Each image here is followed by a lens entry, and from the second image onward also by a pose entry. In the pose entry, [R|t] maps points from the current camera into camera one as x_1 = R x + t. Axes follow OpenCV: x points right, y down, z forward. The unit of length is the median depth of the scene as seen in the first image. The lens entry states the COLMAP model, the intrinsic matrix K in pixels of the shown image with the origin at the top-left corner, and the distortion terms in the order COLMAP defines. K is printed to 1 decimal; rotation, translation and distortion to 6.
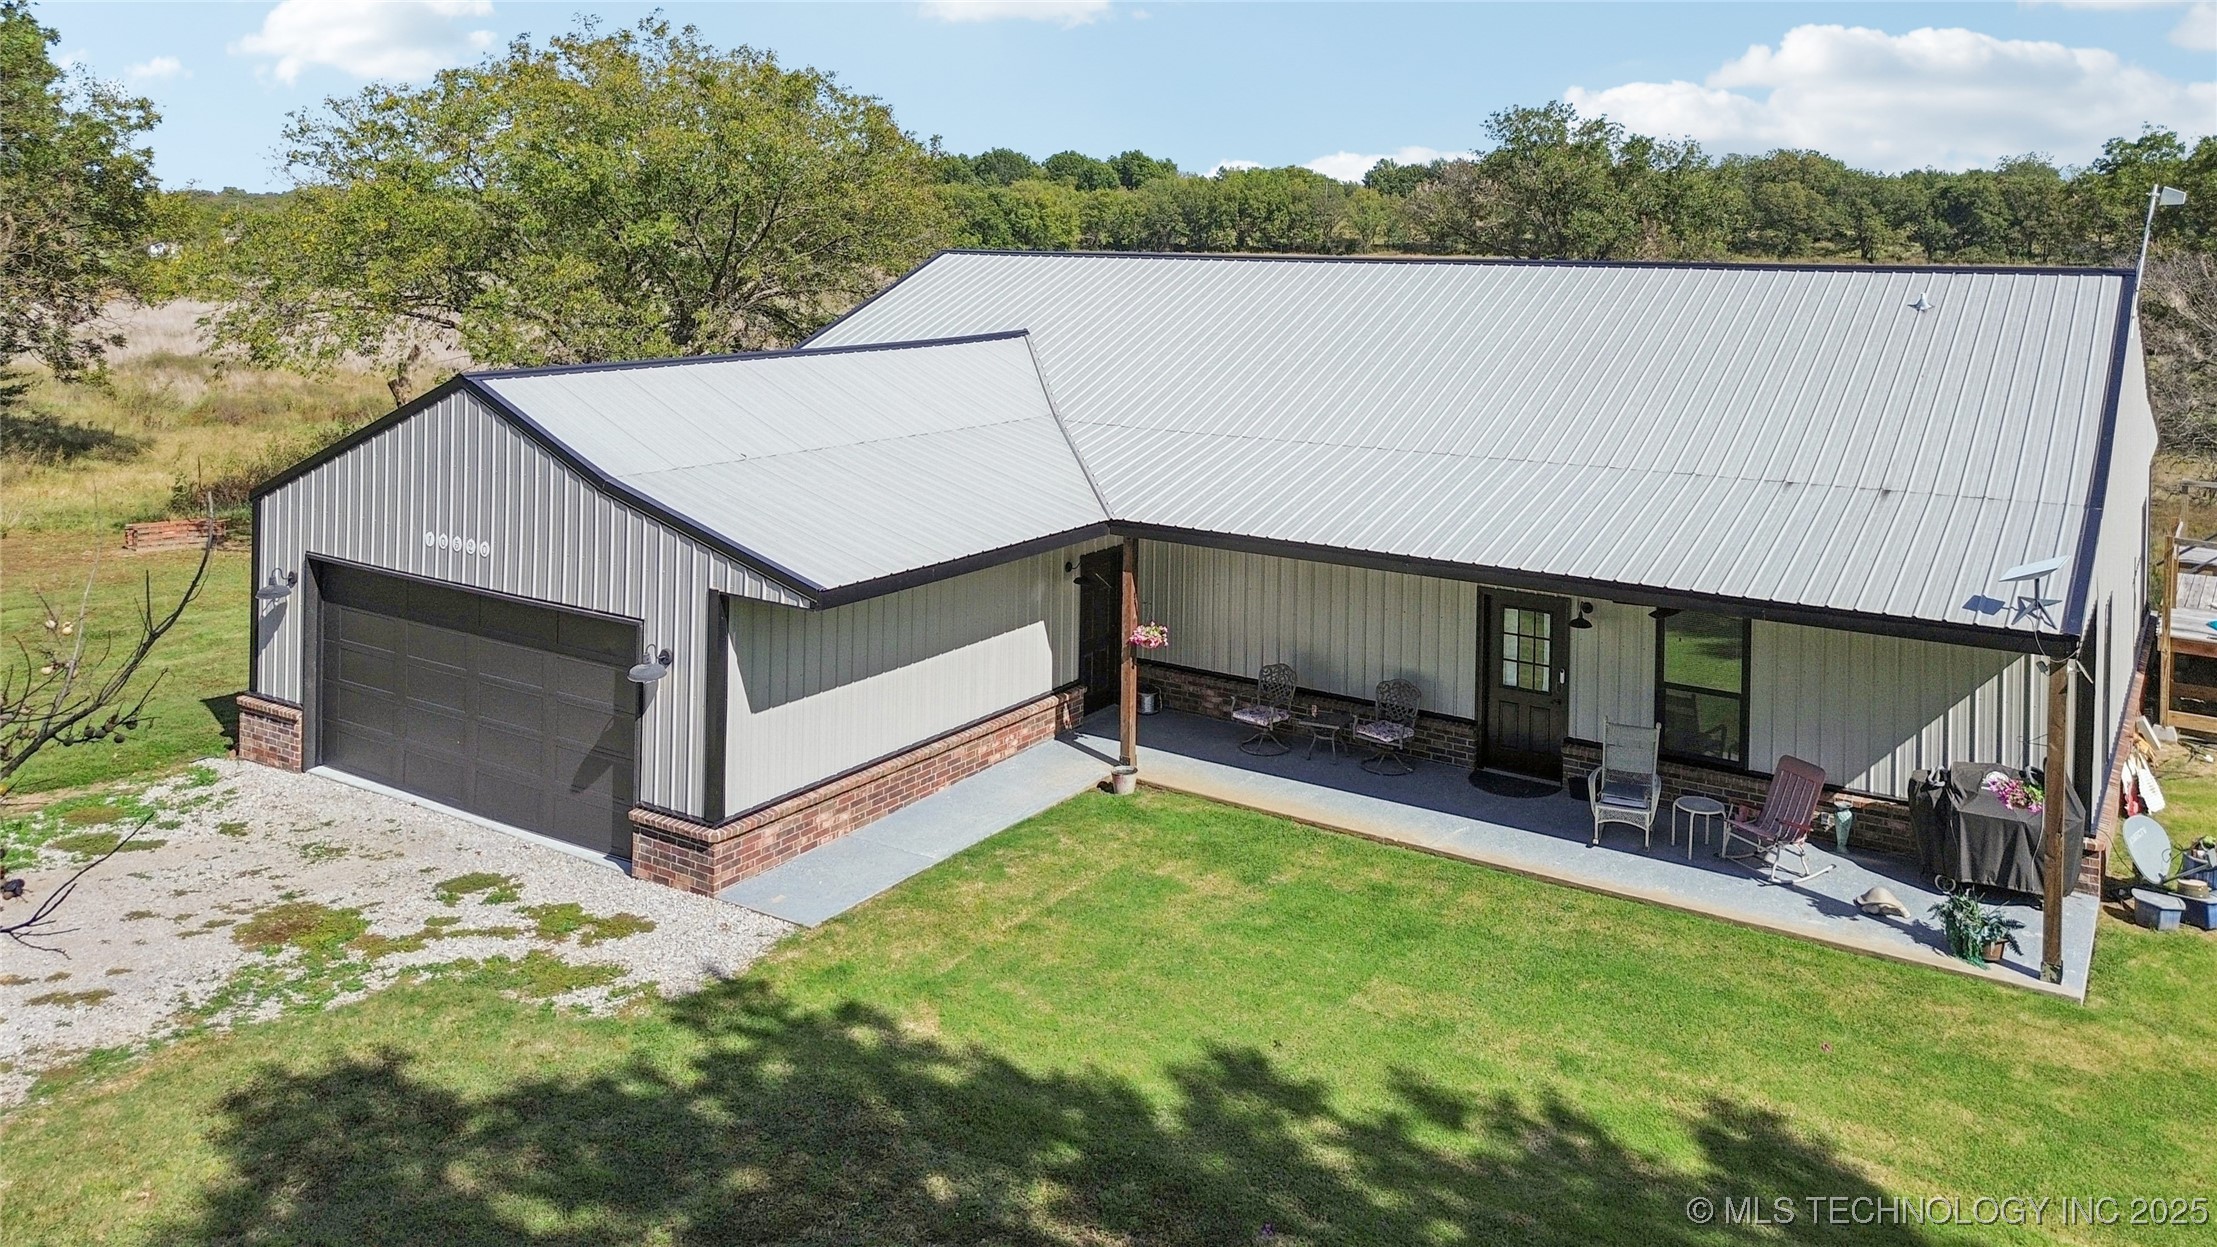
lens RADIAL K [[1655.6, 0, 1194.9], [0, 1655.6, 329.5], [0, 0, 1]] dist [0.007420, -0.003789]
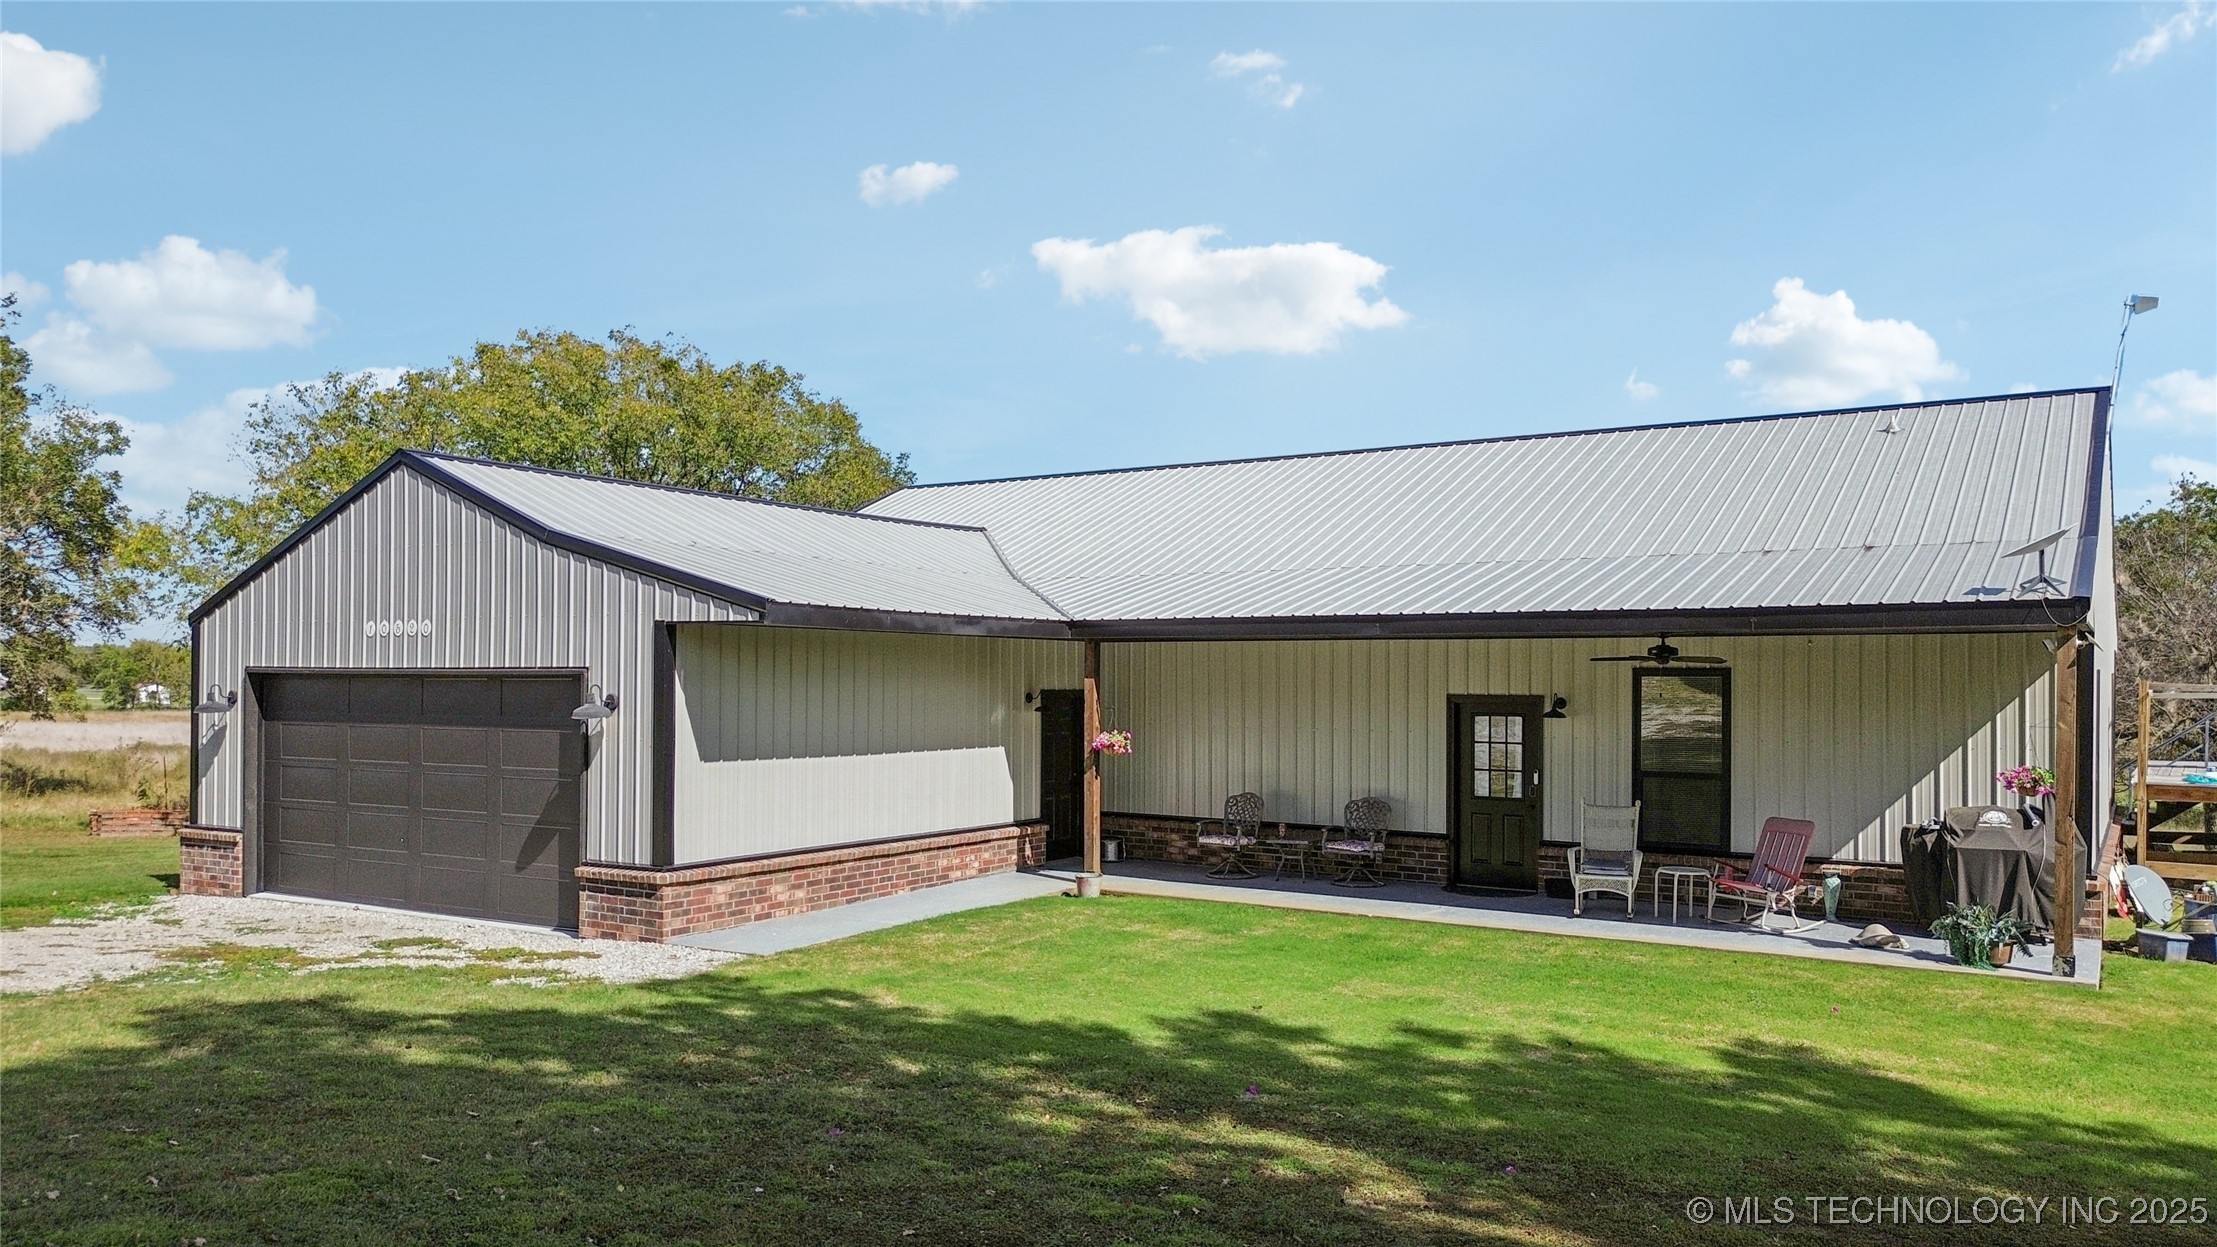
lens RADIAL K [[1583.3, 0, 1152.4], [0, 1583.3, 756.6], [0, 0, 1]] dist [0.007017, 0.006906]
pose [[0.999916, -0.012515, 0.003320, -0.007875], [0.012565, 0.999799, -0.015630, 0.226280], [-0.003124, 0.015671, 0.999872, 0.072530]]
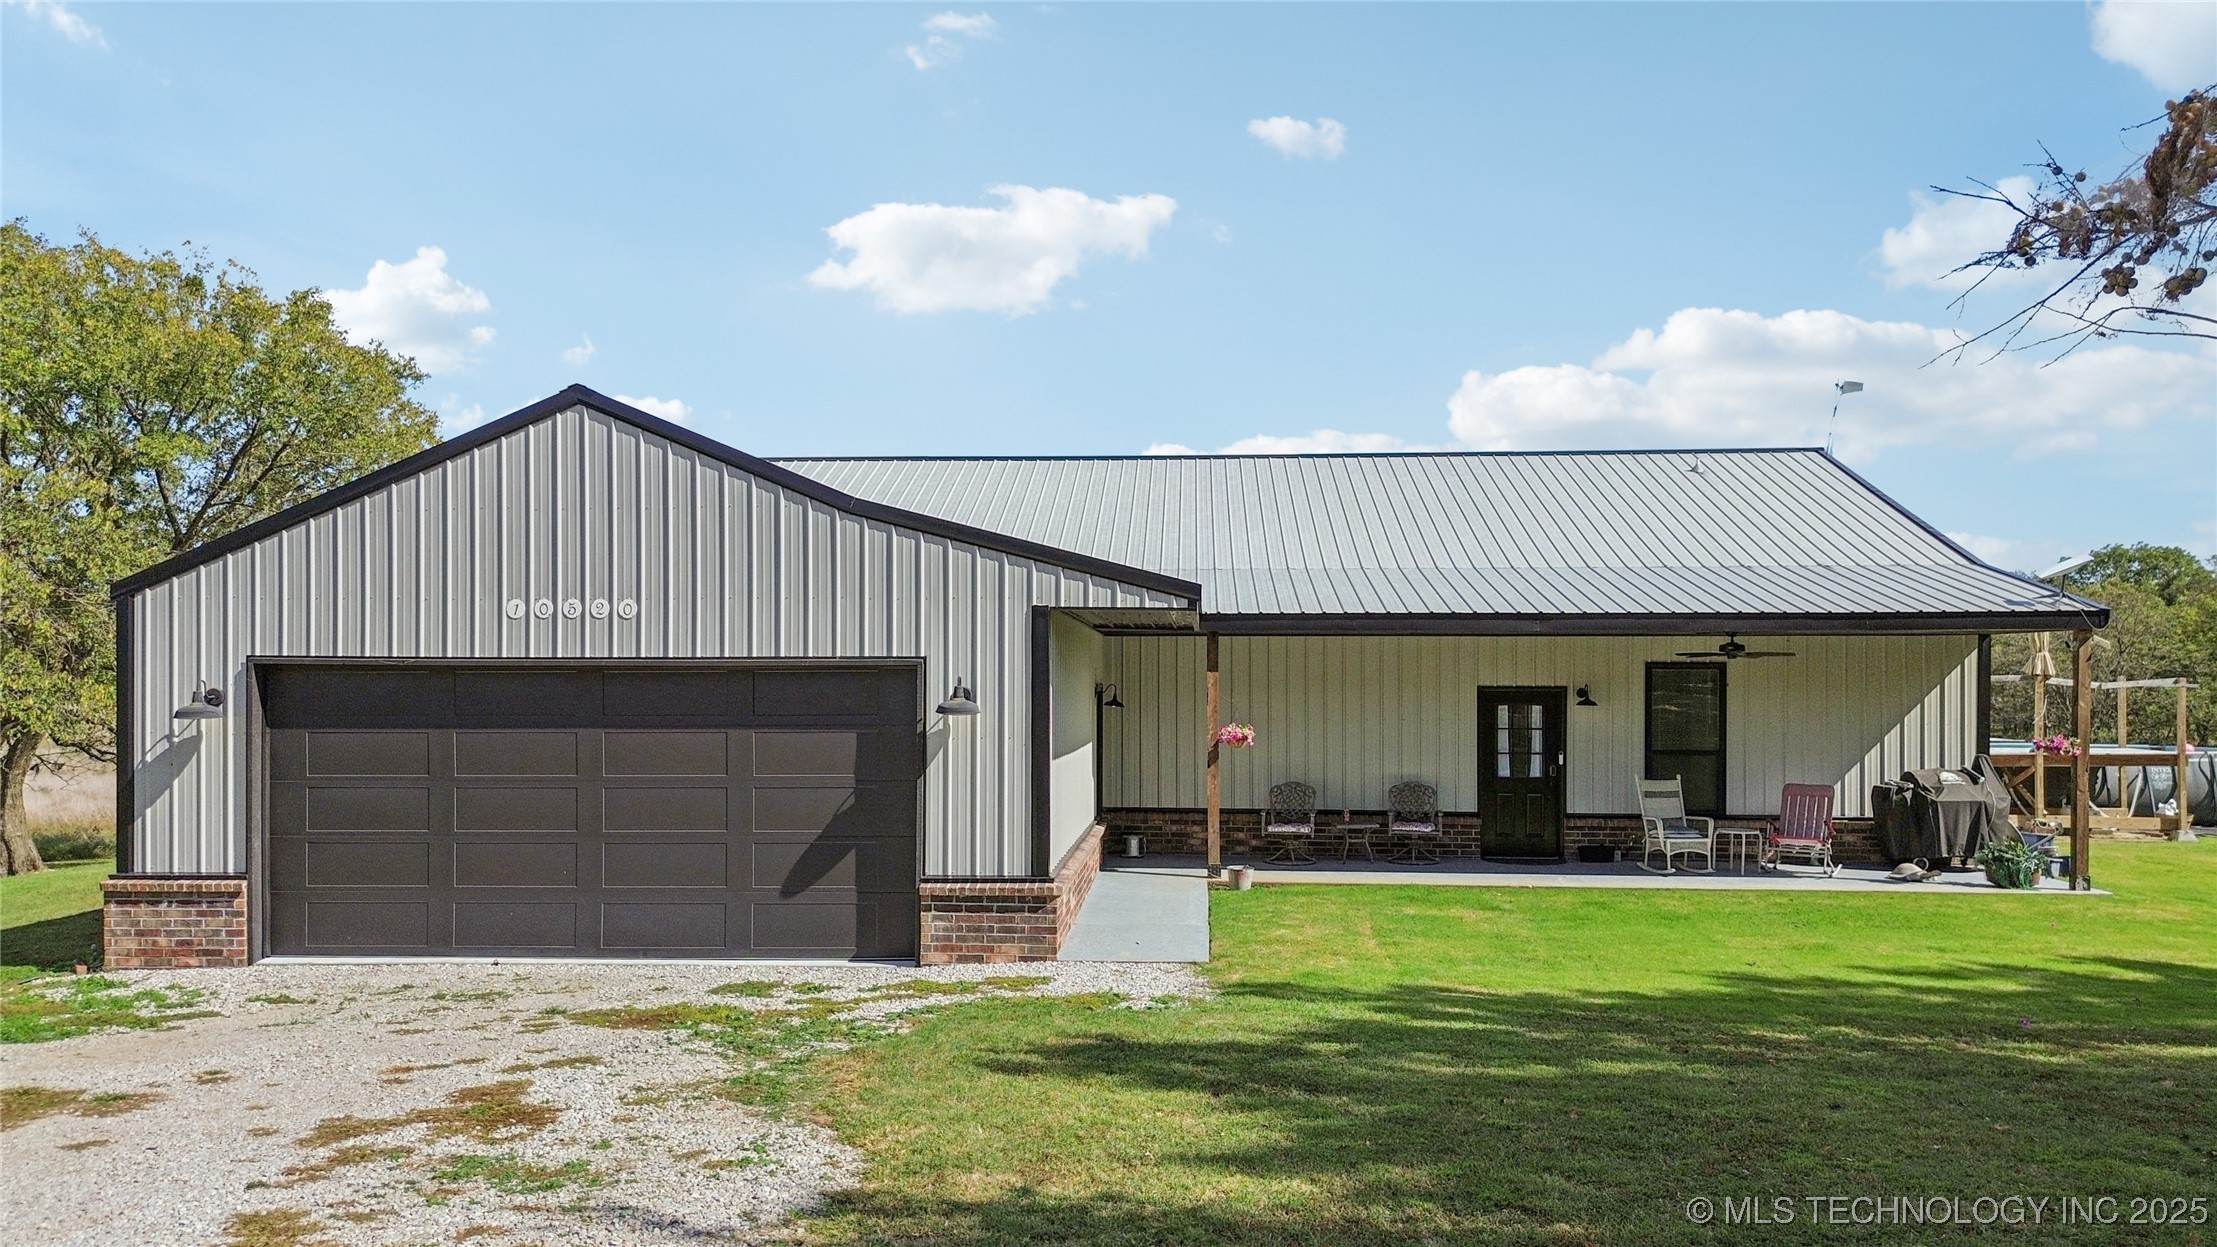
lens RADIAL K [[1584.8, 0, 1127.5], [0, 1584.8, 721.6], [0, 0, 1]] dist [0.027035, -0.000255]
pose [[0.877537, -0.027223, 0.478735, -0.584409], [0.044480, 0.998704, -0.024742, 0.214639], [-0.477441, 0.043006, 0.877611, 0.220864]]
